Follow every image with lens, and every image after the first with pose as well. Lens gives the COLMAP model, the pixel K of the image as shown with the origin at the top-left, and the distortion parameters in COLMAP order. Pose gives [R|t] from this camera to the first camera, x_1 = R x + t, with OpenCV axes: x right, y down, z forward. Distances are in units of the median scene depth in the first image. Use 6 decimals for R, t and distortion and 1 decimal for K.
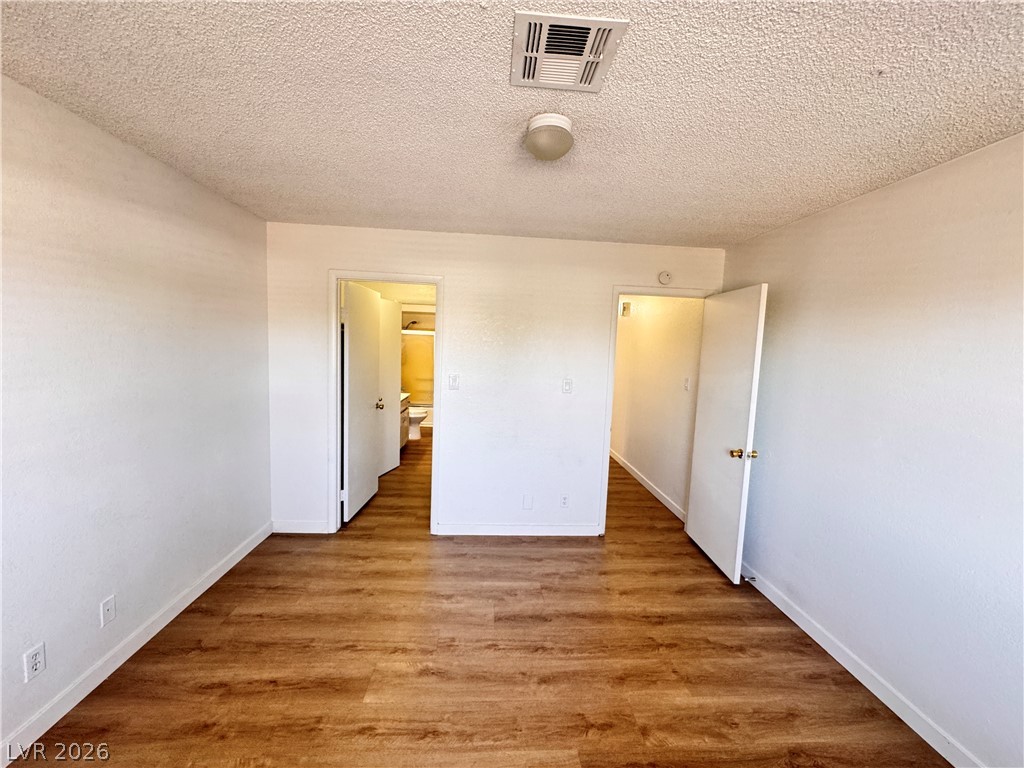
lens RADIAL K [[409.9, 0, 507.9], [0, 409.9, 390.1], [0, 0, 1]] dist [-0.003064, 0.000527]
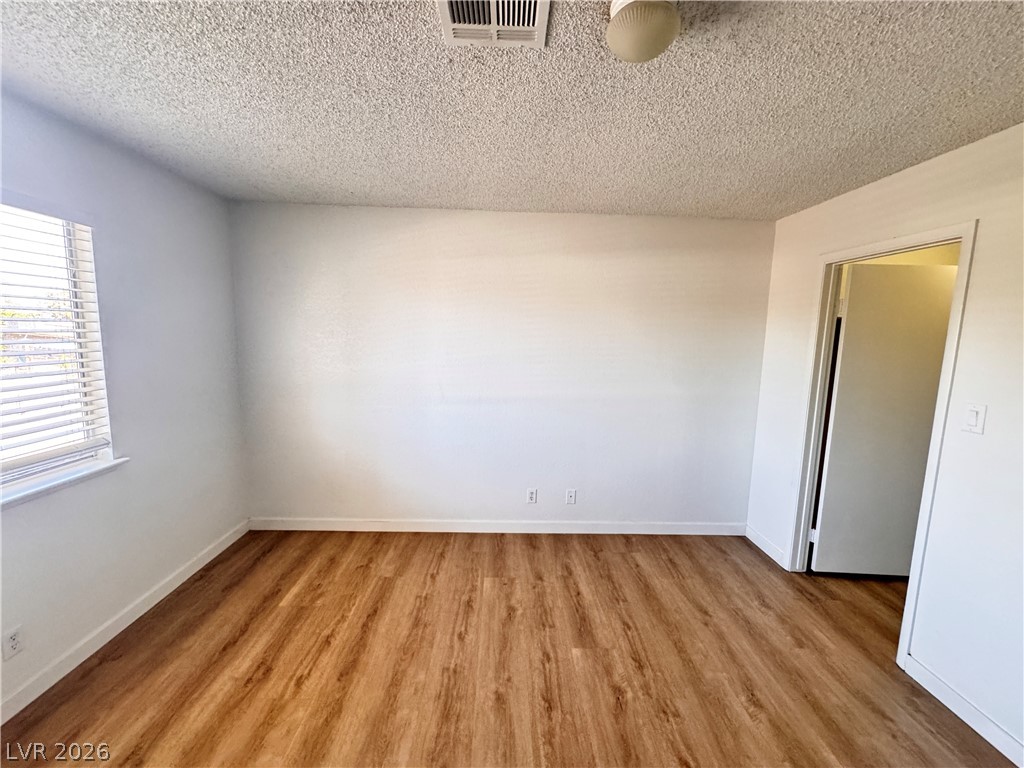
lens RADIAL K [[409.9, 0, 511.8], [0, 409.9, 371.9], [0, 0, 1]] dist [-0.003064, 0.000527]
pose [[-0.035514, 0.054778, -0.997867, 0.607911], [-0.134724, 0.989120, 0.059093, -0.038698], [0.990247, 0.136535, -0.027747, 0.613473]]
